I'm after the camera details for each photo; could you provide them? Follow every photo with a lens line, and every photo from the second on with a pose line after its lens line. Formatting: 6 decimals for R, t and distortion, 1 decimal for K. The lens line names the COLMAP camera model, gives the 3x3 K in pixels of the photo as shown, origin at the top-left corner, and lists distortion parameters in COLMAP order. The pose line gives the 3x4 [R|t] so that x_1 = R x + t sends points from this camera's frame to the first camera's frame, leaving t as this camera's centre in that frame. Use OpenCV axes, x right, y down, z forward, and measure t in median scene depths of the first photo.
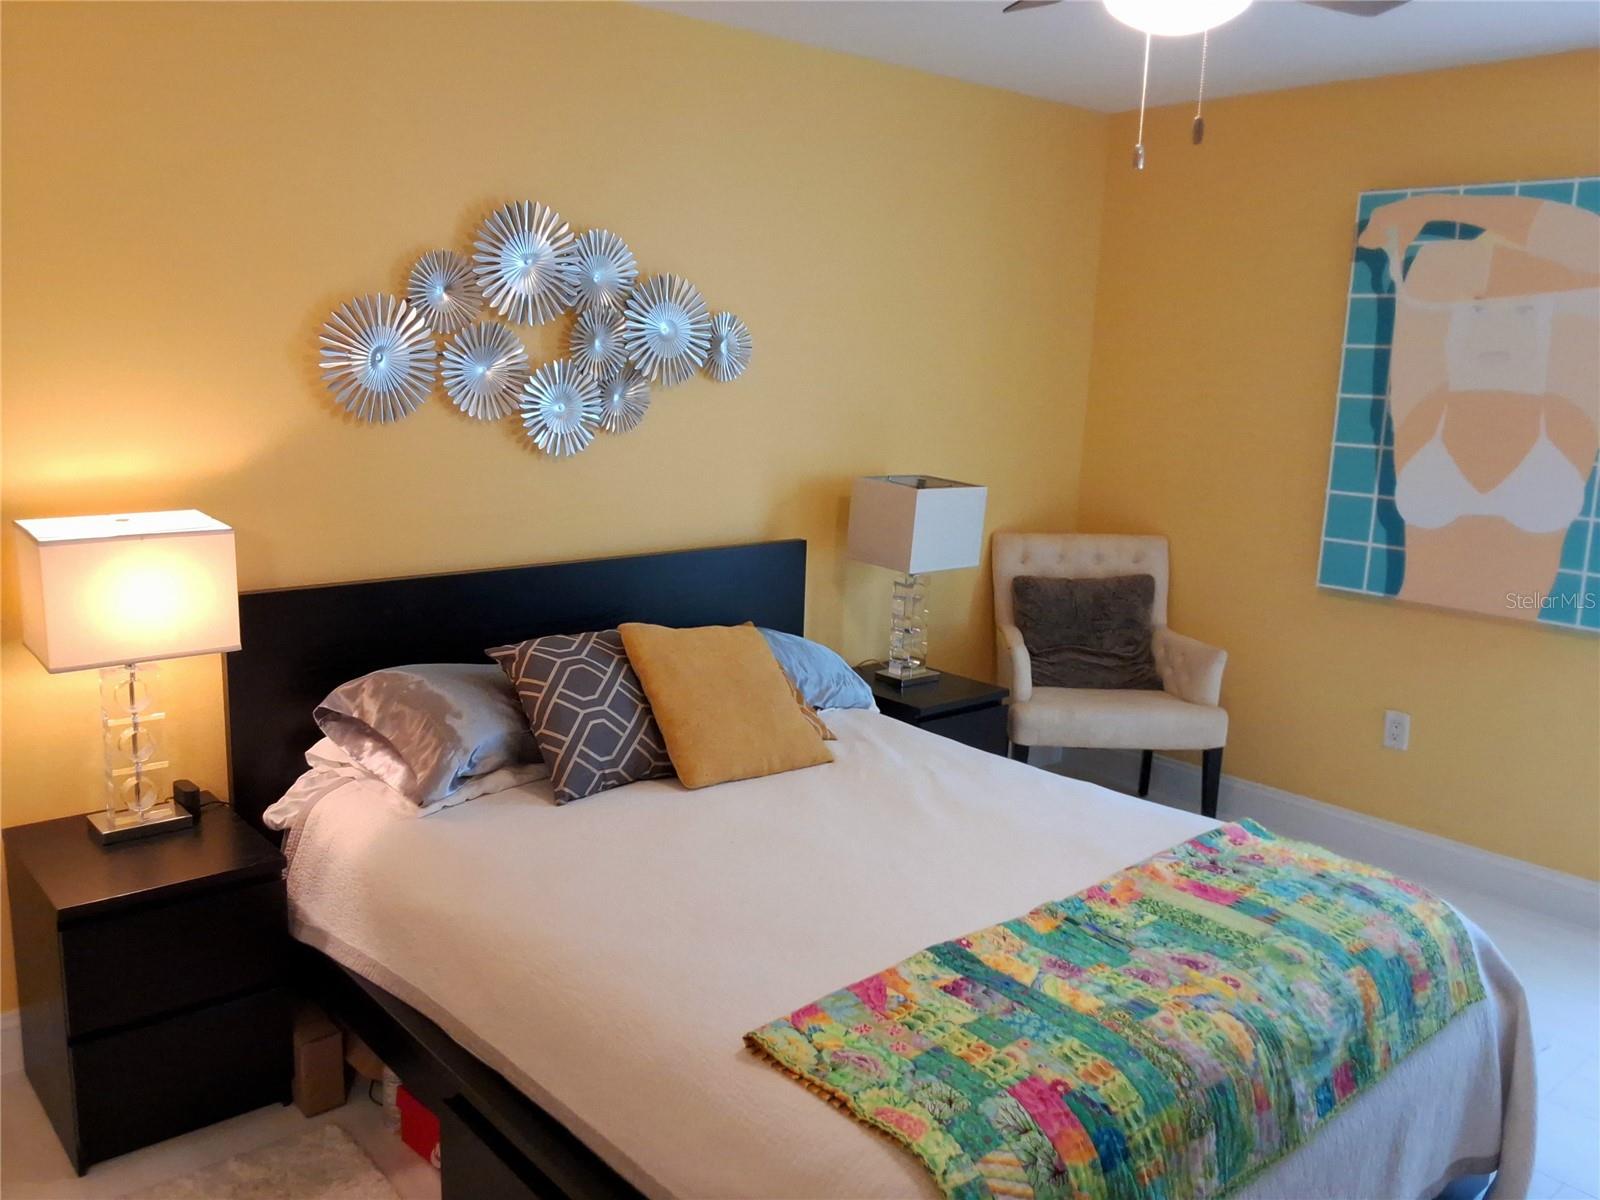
lens RADIAL K [[1285.0, 0, 796.2], [0, 1285.0, 595.9], [0, 0, 1]] dist [0.131967, -0.216789]
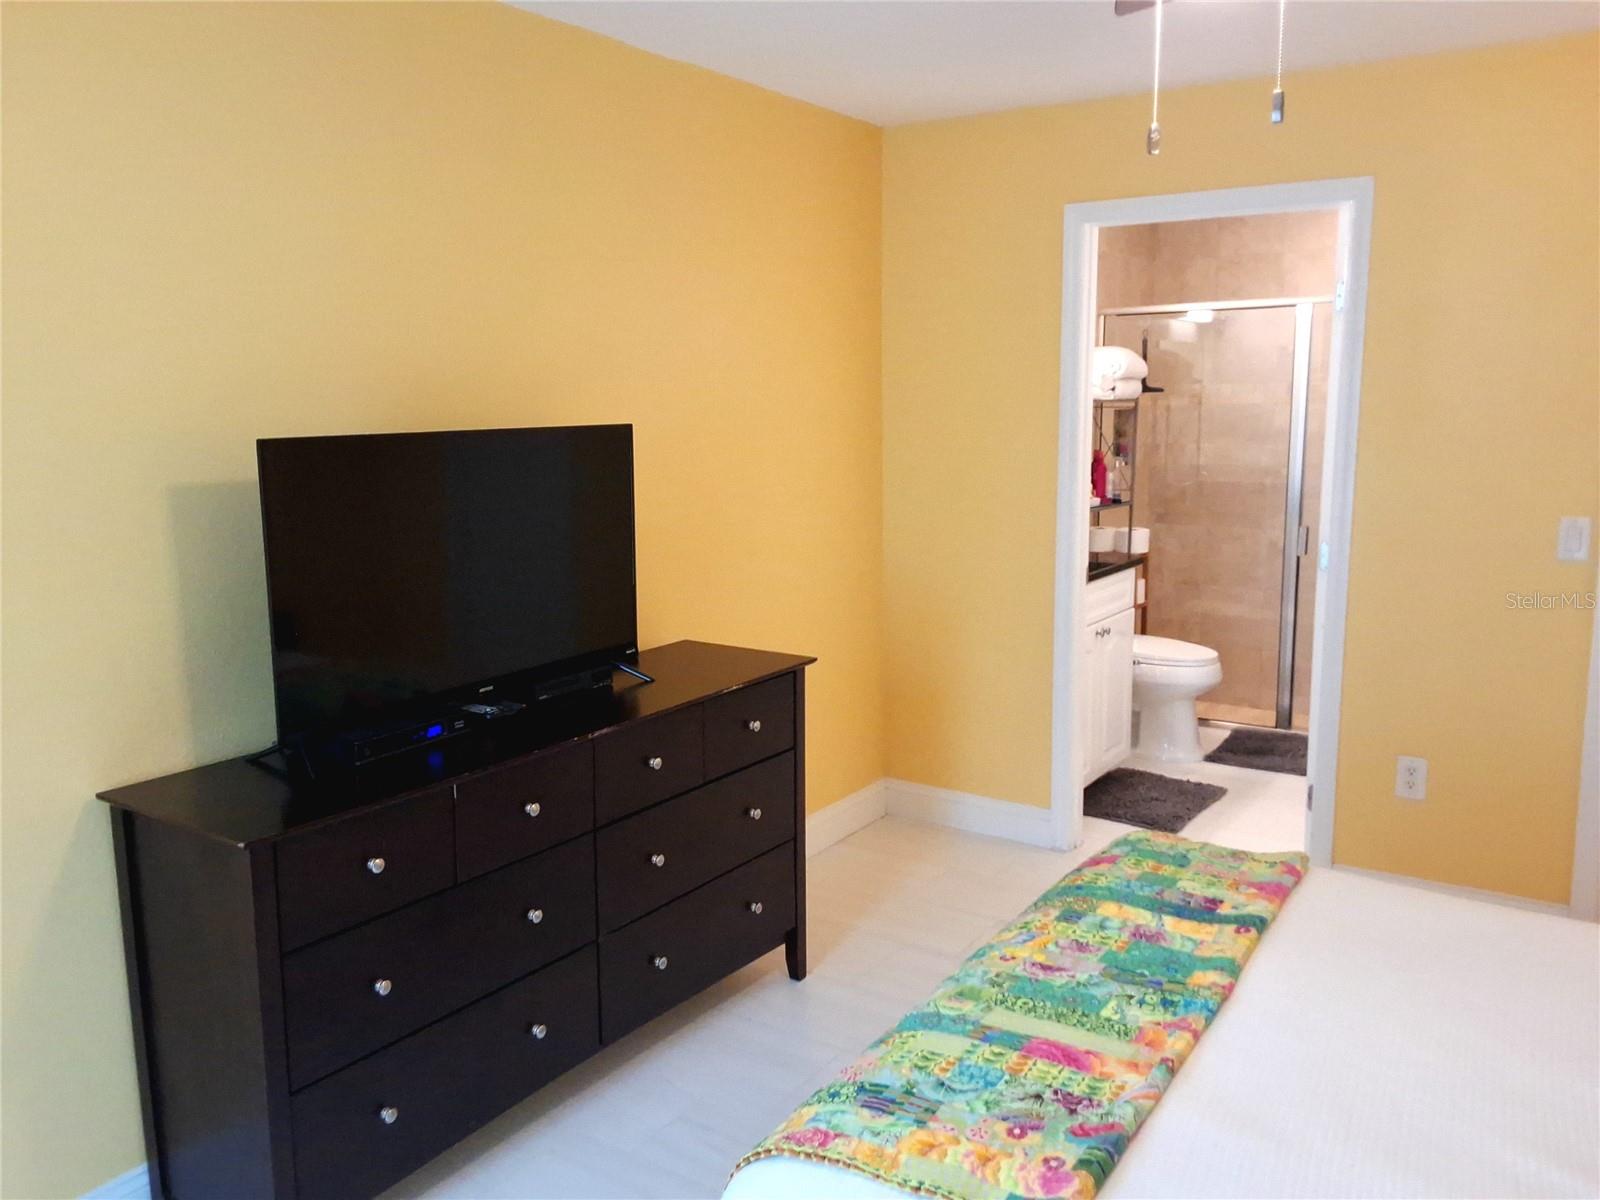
lens RADIAL K [[1279.1, 0, 783.8], [0, 1279.1, 599.7], [0, 0, 1]] dist [0.127823, -0.210525]
pose [[-0.967031, 0.027989, -0.253117, 0.587131], [-0.061723, 0.938545, 0.339594, -0.254902], [0.247067, 0.344021, -0.905874, 1.380367]]
